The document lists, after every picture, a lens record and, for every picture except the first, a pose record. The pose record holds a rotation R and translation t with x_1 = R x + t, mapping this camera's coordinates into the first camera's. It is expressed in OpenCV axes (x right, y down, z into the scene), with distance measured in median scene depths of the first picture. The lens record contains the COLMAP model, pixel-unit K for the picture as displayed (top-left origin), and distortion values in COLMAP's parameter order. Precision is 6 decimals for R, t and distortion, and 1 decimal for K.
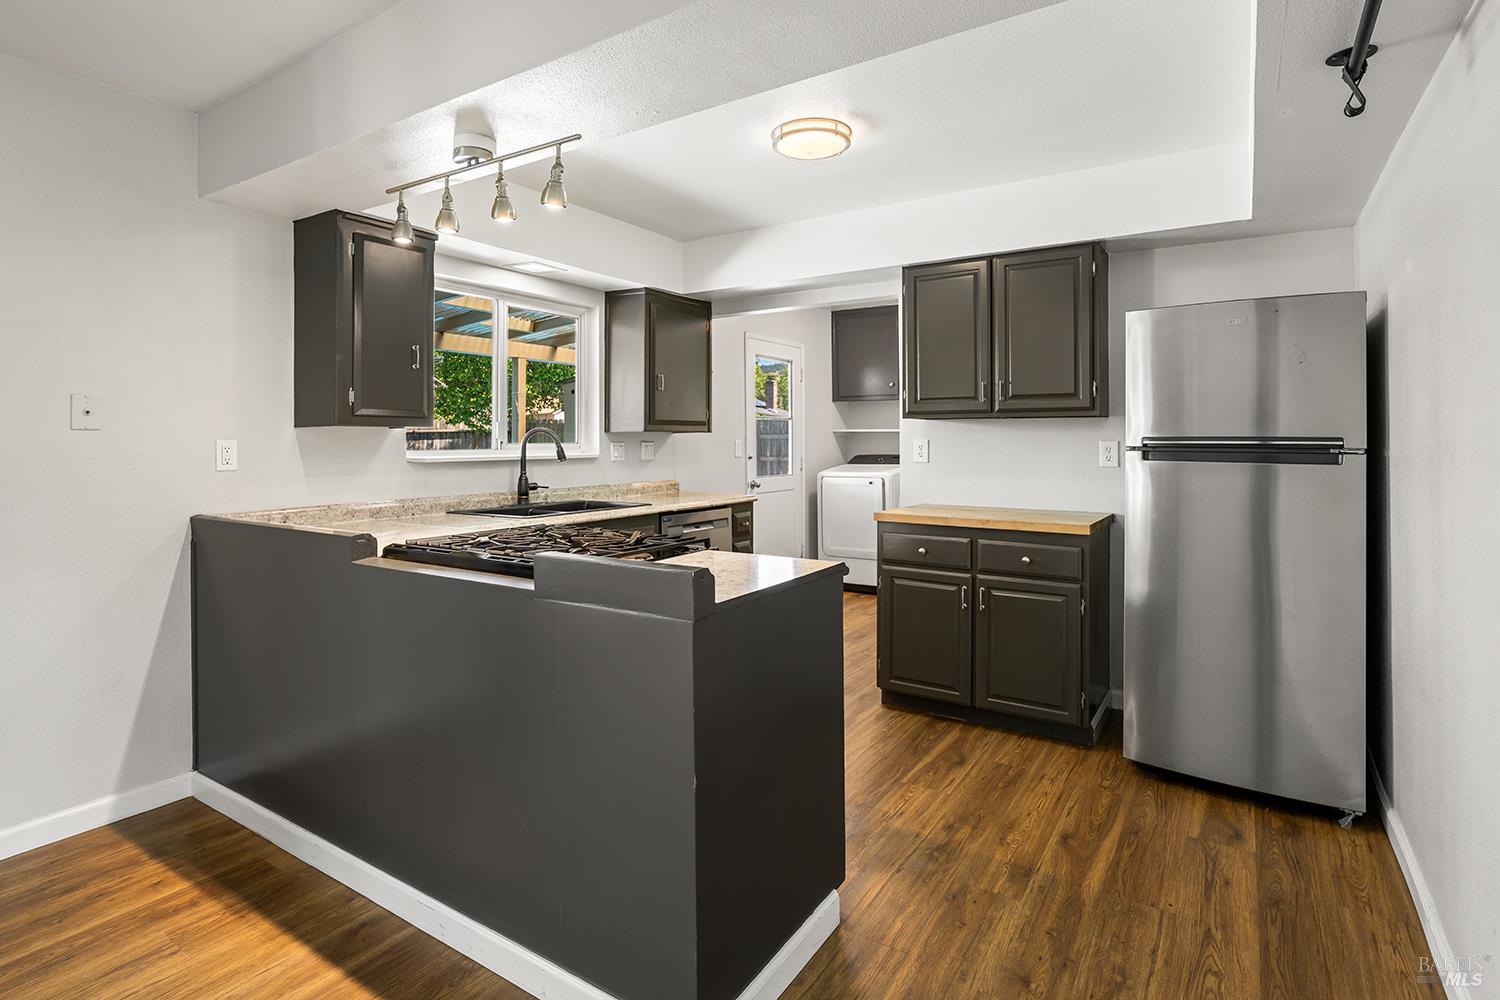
lens RADIAL K [[752.5, 0, 760.9], [0, 752.5, 449.6], [0, 0, 1]] dist [0.002773, -0.002035]
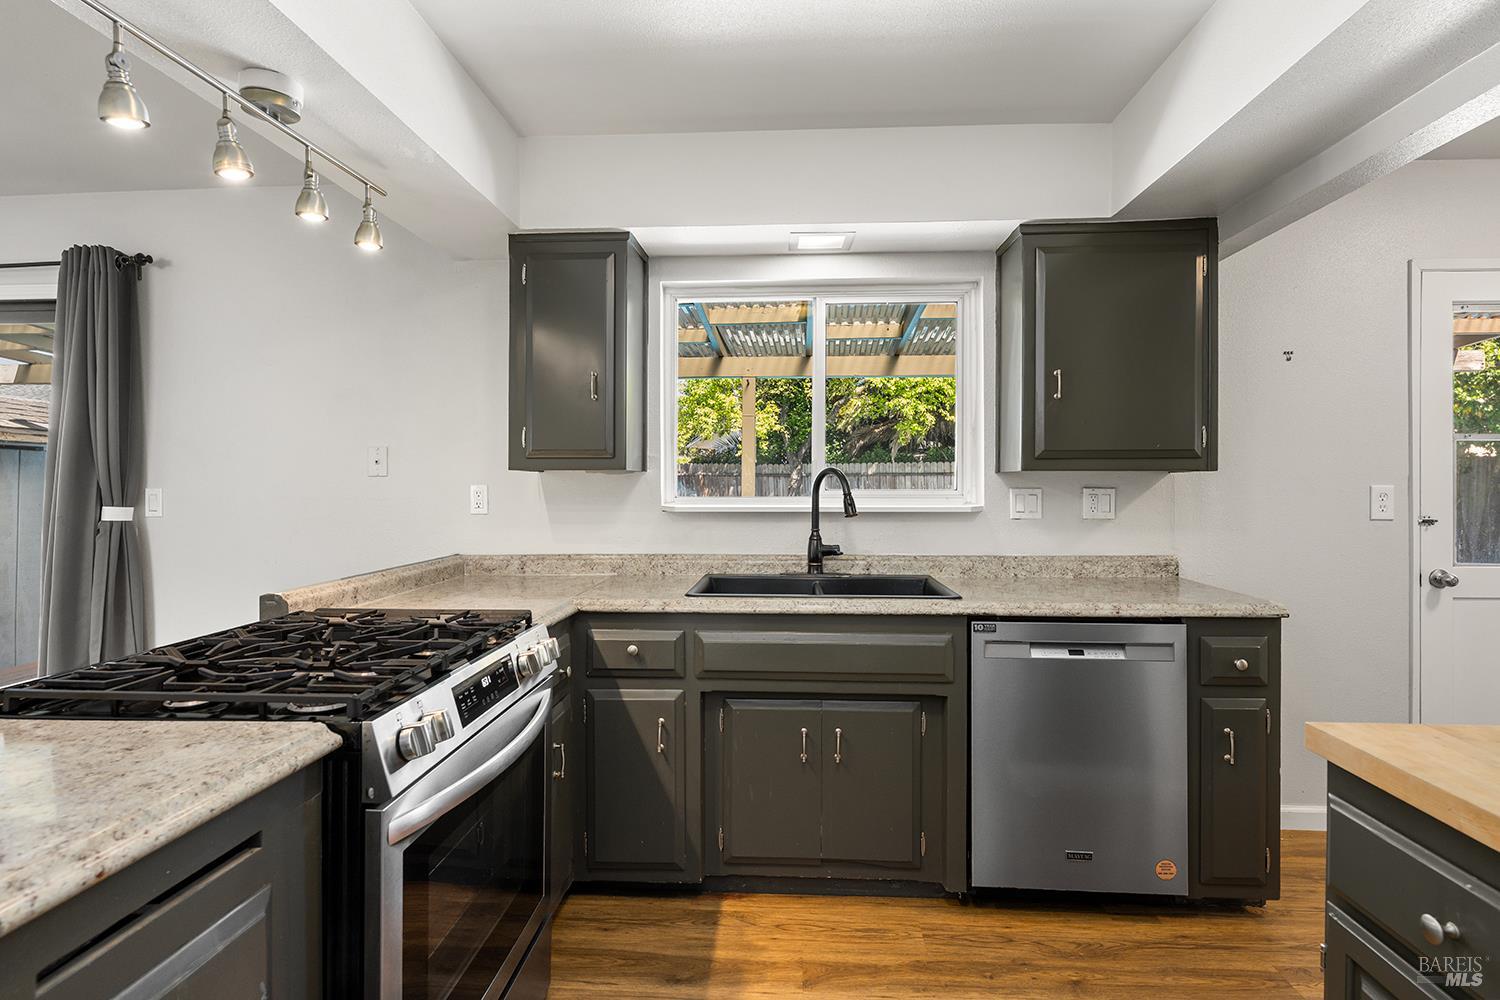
lens RADIAL K [[752.5, 0, 761.9], [0, 752.5, 484.5], [0, 0, 1]] dist [0.002773, -0.002035]
pose [[0.494279, 0.002948, -0.869298, 0.284573], [-0.011263, 0.999932, -0.003013, -0.010321], [0.869230, 0.011280, 0.494279, 0.595957]]
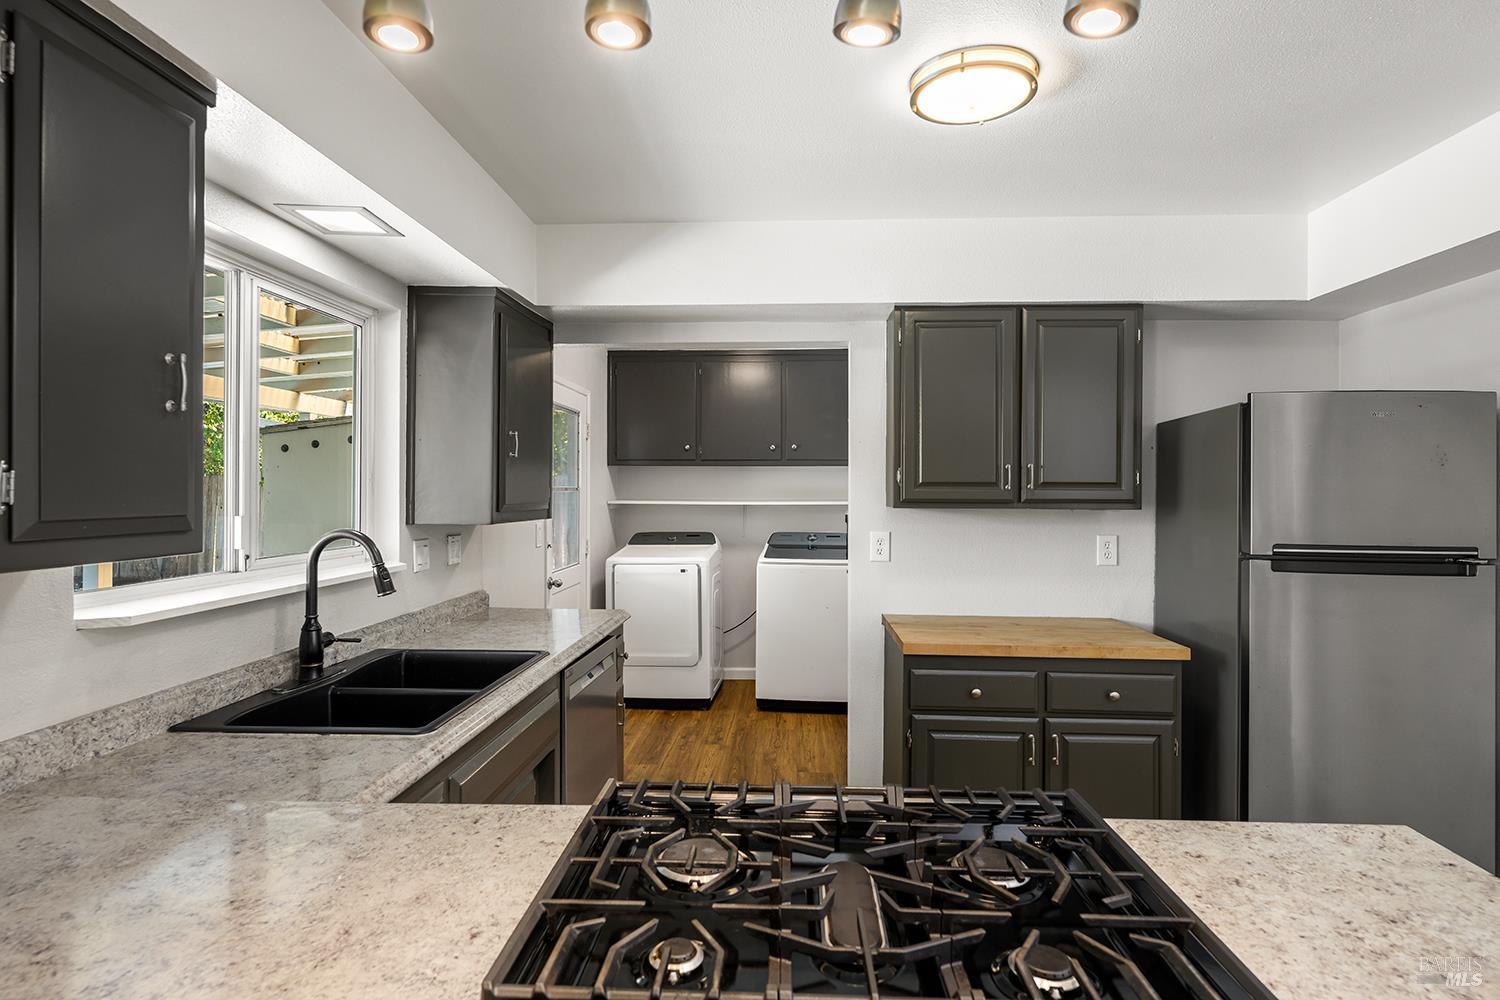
lens RADIAL K [[777.7, 0, 747.0], [0, 777.7, 498.7], [0, 0, 1]] dist [-0.001017, -0.000794]
pose [[0.873225, 0.001546, 0.487315, -0.313441], [0.000338, 0.999993, -0.003779, -0.046672], [-0.487318, 0.003465, 0.873218, 0.388746]]
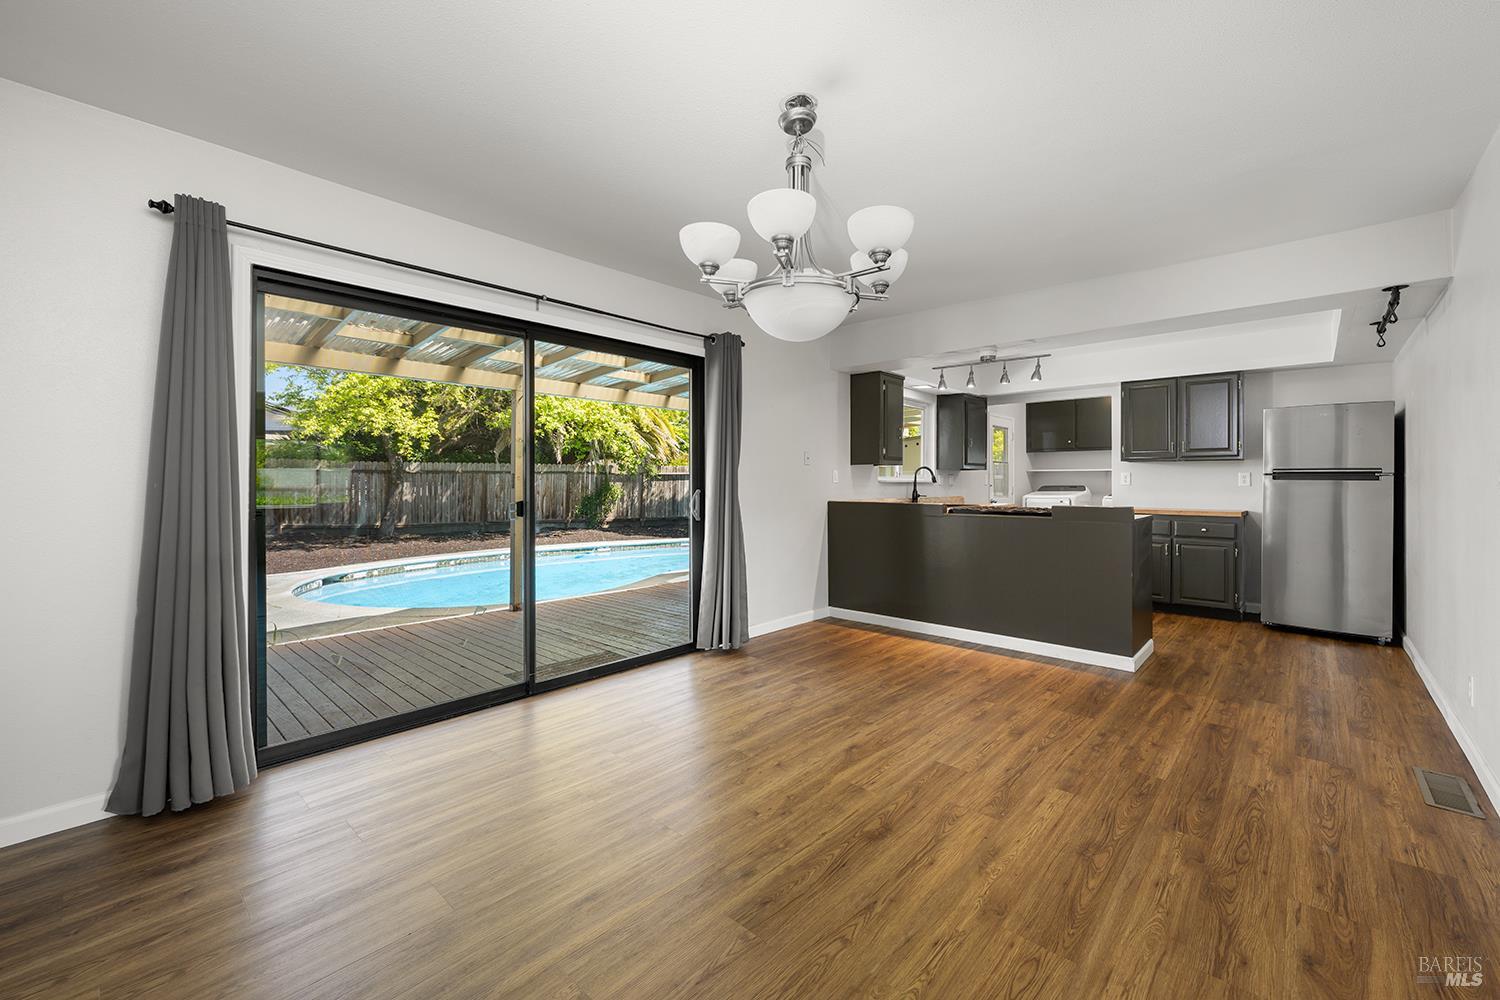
lens RADIAL K [[604.9, 0, 754.4], [0, 604.9, 492.5], [0, 0, 1]] dist [-0.002399, 0.000904]
pose [[0.986183, 0.005955, -0.165554, -0.470496], [-0.005867, 0.999982, 0.001024, 0.041704], [0.165557, -0.000038, 0.986200, -0.664169]]
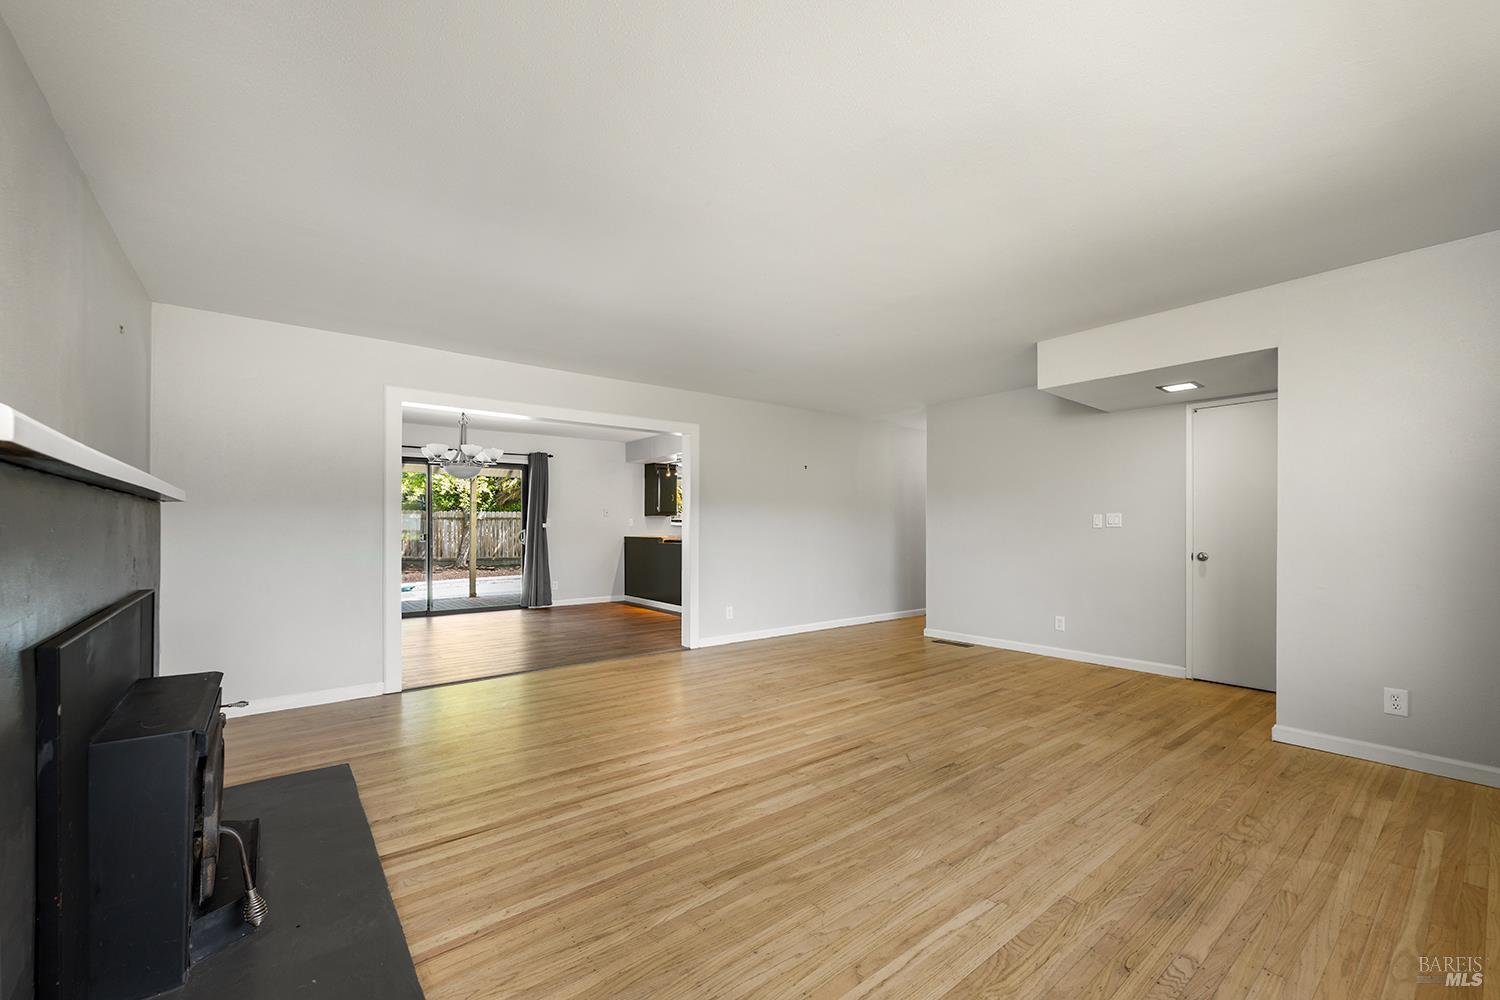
lens RADIAL K [[604.9, 0, 767.4], [0, 604.9, 531.4], [0, 0, 1]] dist [-0.002399, 0.000904]
pose [[0.951406, 0.005588, -0.307888, 0.765457], [-0.008402, 0.999934, -0.007815, 0.055823], [0.307824, 0.010022, 0.951391, -1.434652]]
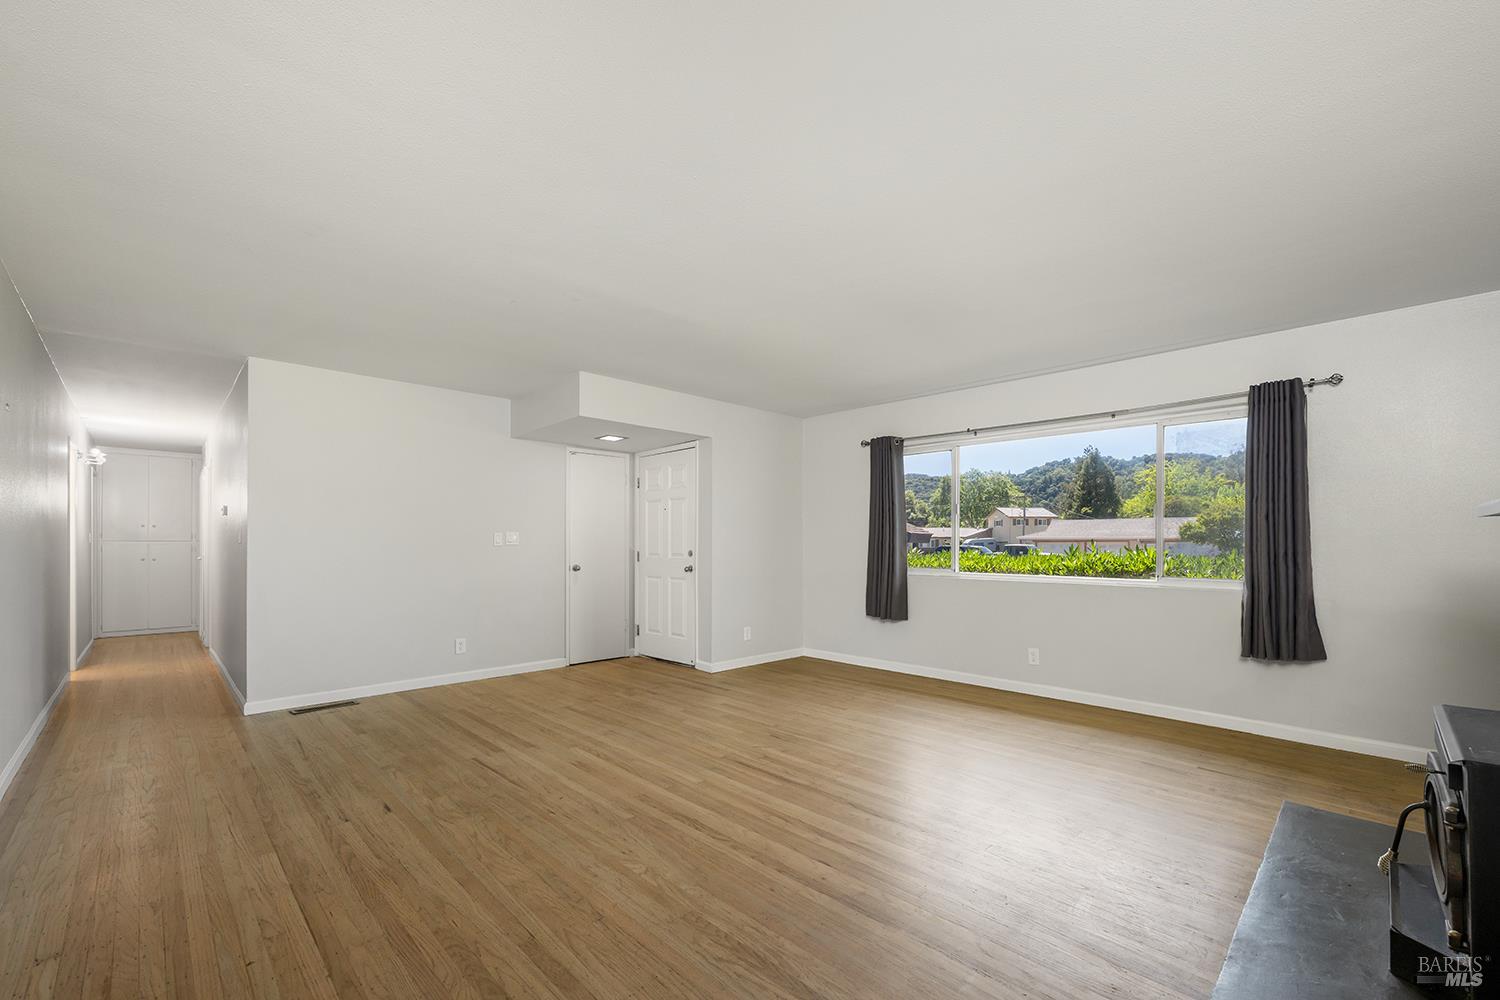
lens RADIAL K [[604.9, 0, 755.8], [0, 604.9, 541.0], [0, 0, 1]] dist [-0.002399, 0.000904]
pose [[0.227184, 0.009871, 0.973802, -0.196102], [0.013049, 0.999828, -0.013179, 0.045891], [-0.973764, 0.015701, 0.227016, -0.822995]]
